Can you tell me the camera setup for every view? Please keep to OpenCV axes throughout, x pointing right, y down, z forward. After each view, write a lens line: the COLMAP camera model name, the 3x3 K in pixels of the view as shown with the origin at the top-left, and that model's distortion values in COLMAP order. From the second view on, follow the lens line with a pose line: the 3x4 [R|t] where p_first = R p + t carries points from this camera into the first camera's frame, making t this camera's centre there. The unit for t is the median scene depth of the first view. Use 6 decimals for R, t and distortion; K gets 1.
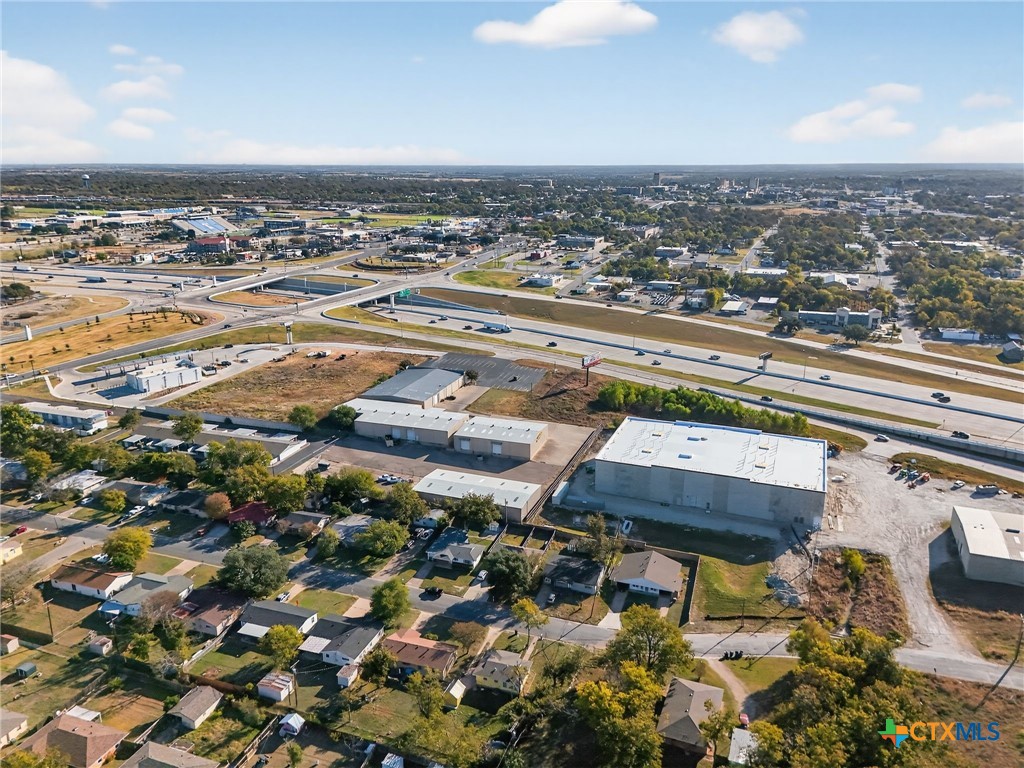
lens RADIAL K [[750.7, 0, 514.6], [0, 750.7, 387.7], [0, 0, 1]] dist [0.073005, -0.067818]
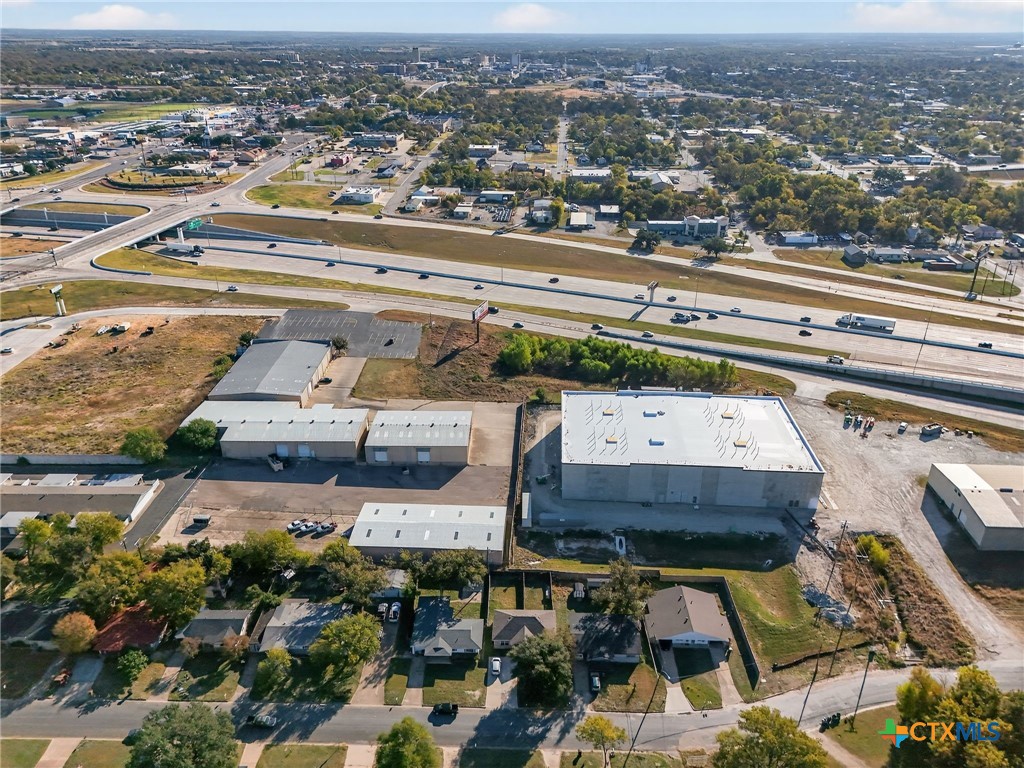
lens RADIAL K [[750.7, 0, 514.6], [0, 750.7, 387.7], [0, 0, 1]] dist [0.073005, -0.067818]
pose [[0.949900, -0.128787, 0.284788, -0.099402], [0.084766, 0.983164, 0.161875, -0.074275], [-0.300841, -0.129625, 0.944824, 0.141309]]
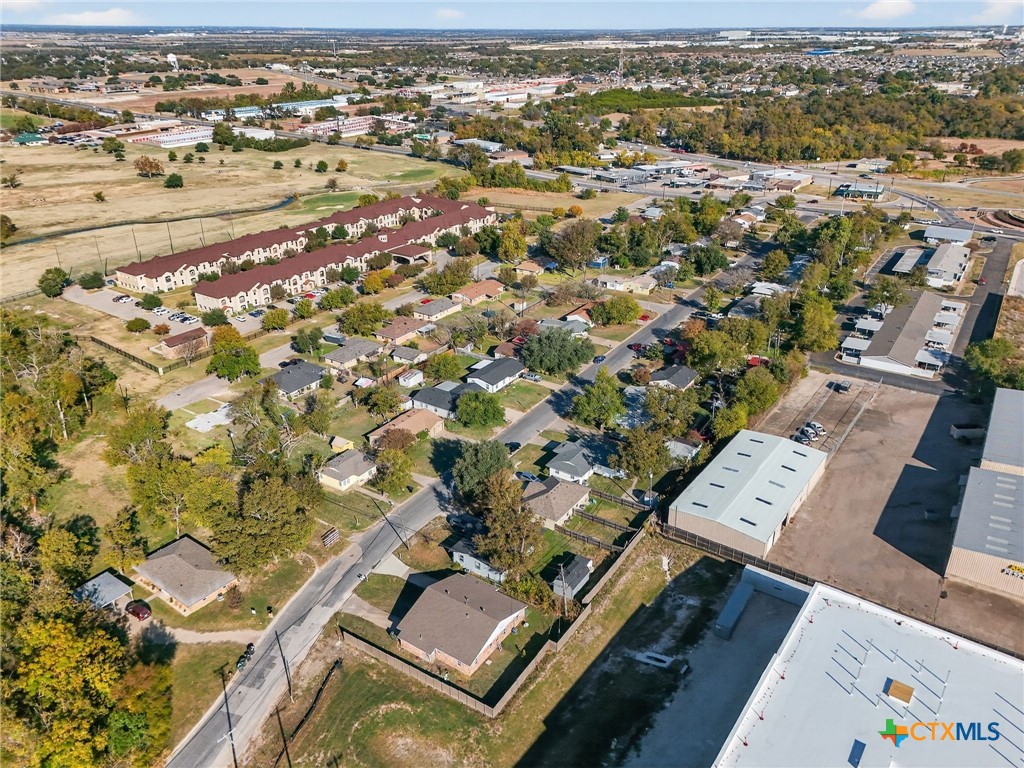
lens RADIAL K [[750.7, 0, 514.6], [0, 750.7, 387.7], [0, 0, 1]] dist [0.073005, -0.067818]
pose [[-0.244995, 0.424221, -0.871788, 0.292667], [-0.294865, 0.823993, 0.483828, -0.099926], [0.923597, 0.375596, -0.076787, 0.481343]]
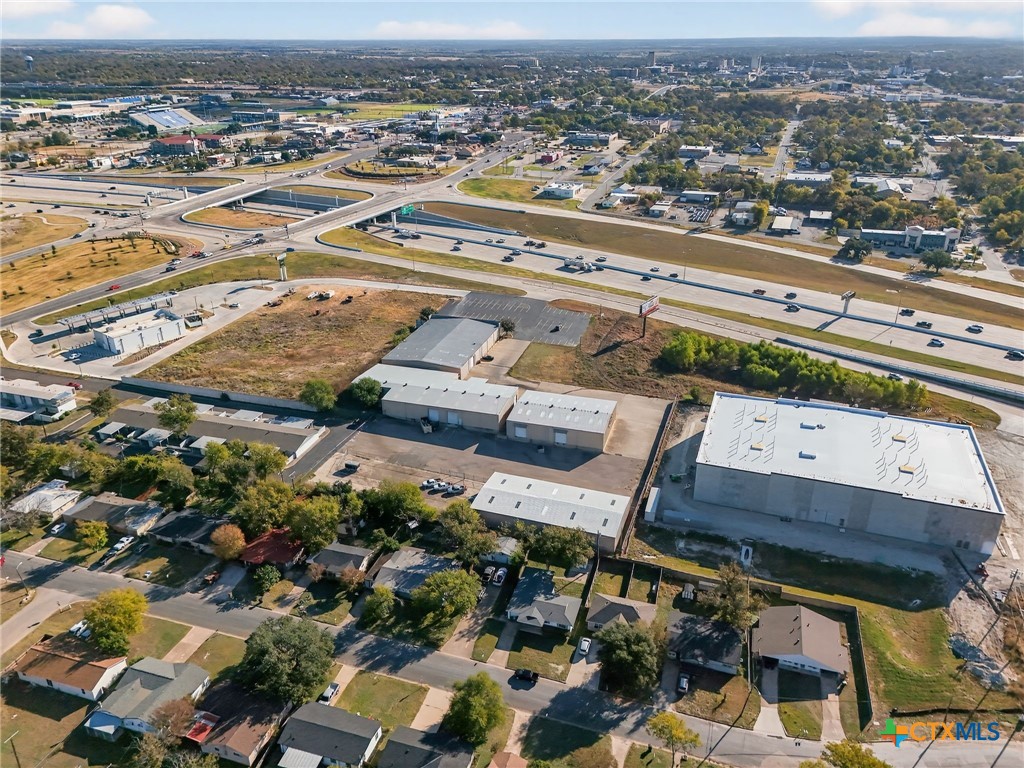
lens RADIAL K [[750.7, 0, 514.6], [0, 750.7, 387.7], [0, 0, 1]] dist [0.073005, -0.067818]
pose [[0.999567, -0.015052, 0.025269, -0.061709], [0.011304, 0.989742, 0.142418, -0.058622], [-0.027154, -0.142070, 0.989484, 0.130748]]
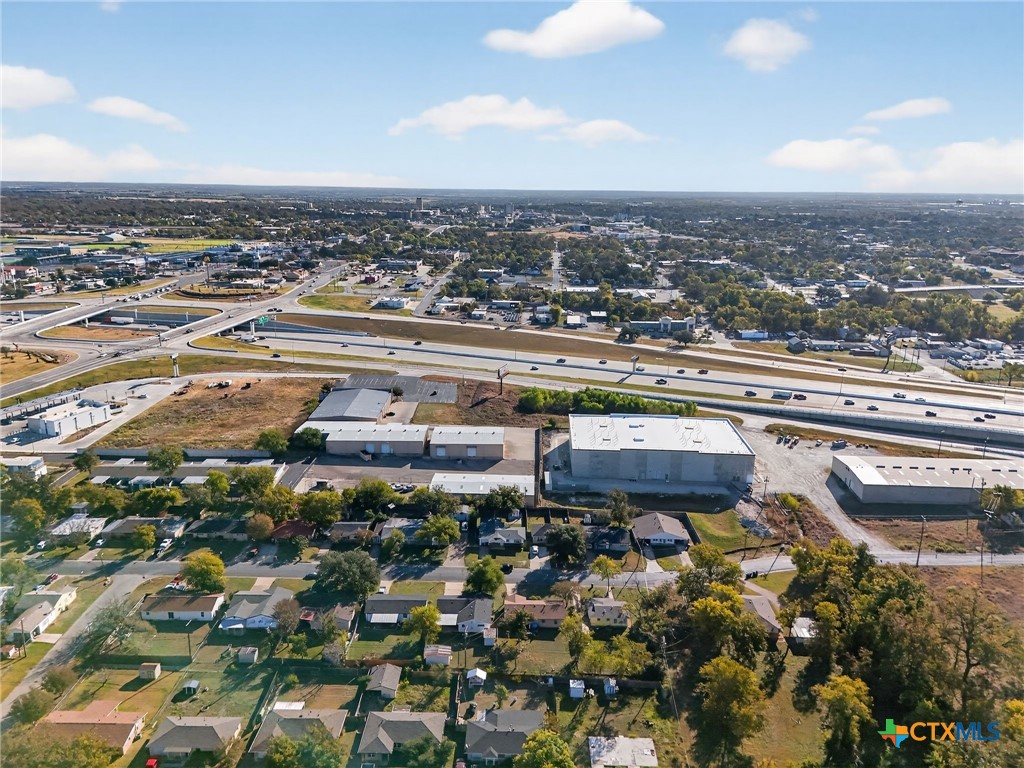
lens RADIAL K [[750.0, 0, 515.9], [0, 750.0, 381.4], [0, 0, 1]] dist [0.080326, -0.076588]
pose [[0.945117, -0.069019, 0.319359, -0.204534], [0.080319, 0.996519, -0.022333, 0.004514], [-0.316706, 0.046758, 0.947371, -0.057540]]
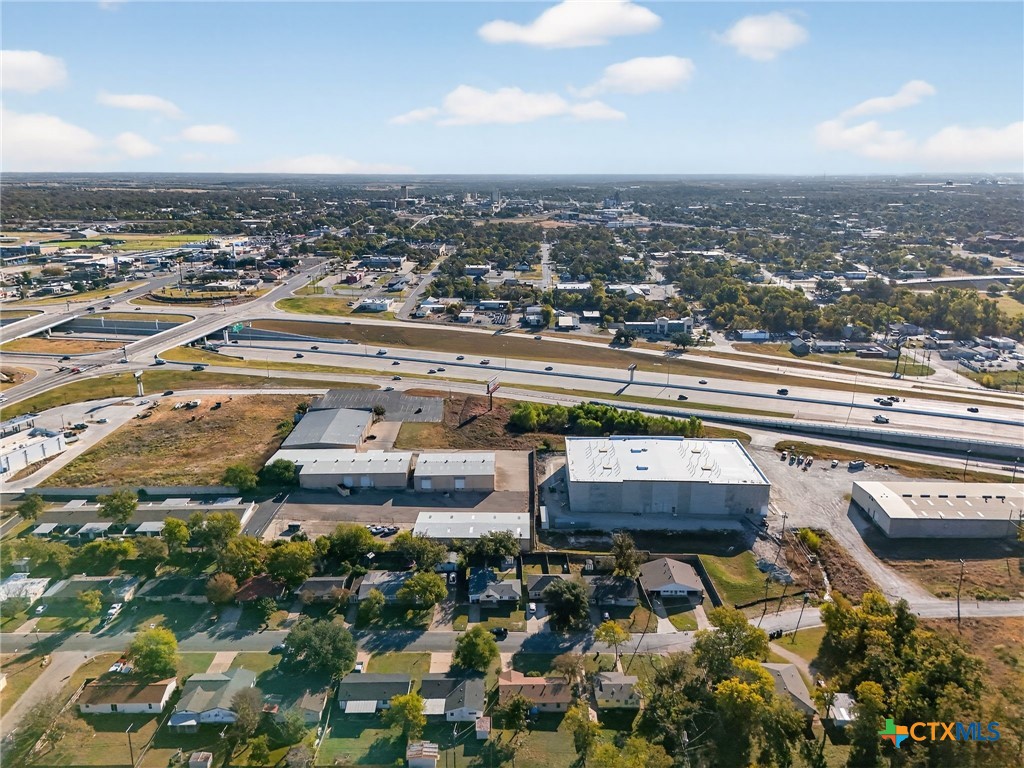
lens RADIAL K [[750.7, 0, 514.6], [0, 750.7, 387.7], [0, 0, 1]] dist [0.073005, -0.067818]
pose [[0.939835, -0.092273, 0.328932, -0.182796], [0.095918, 0.995376, 0.005166, -0.030797], [-0.327888, 0.026695, 0.944339, 0.002044]]
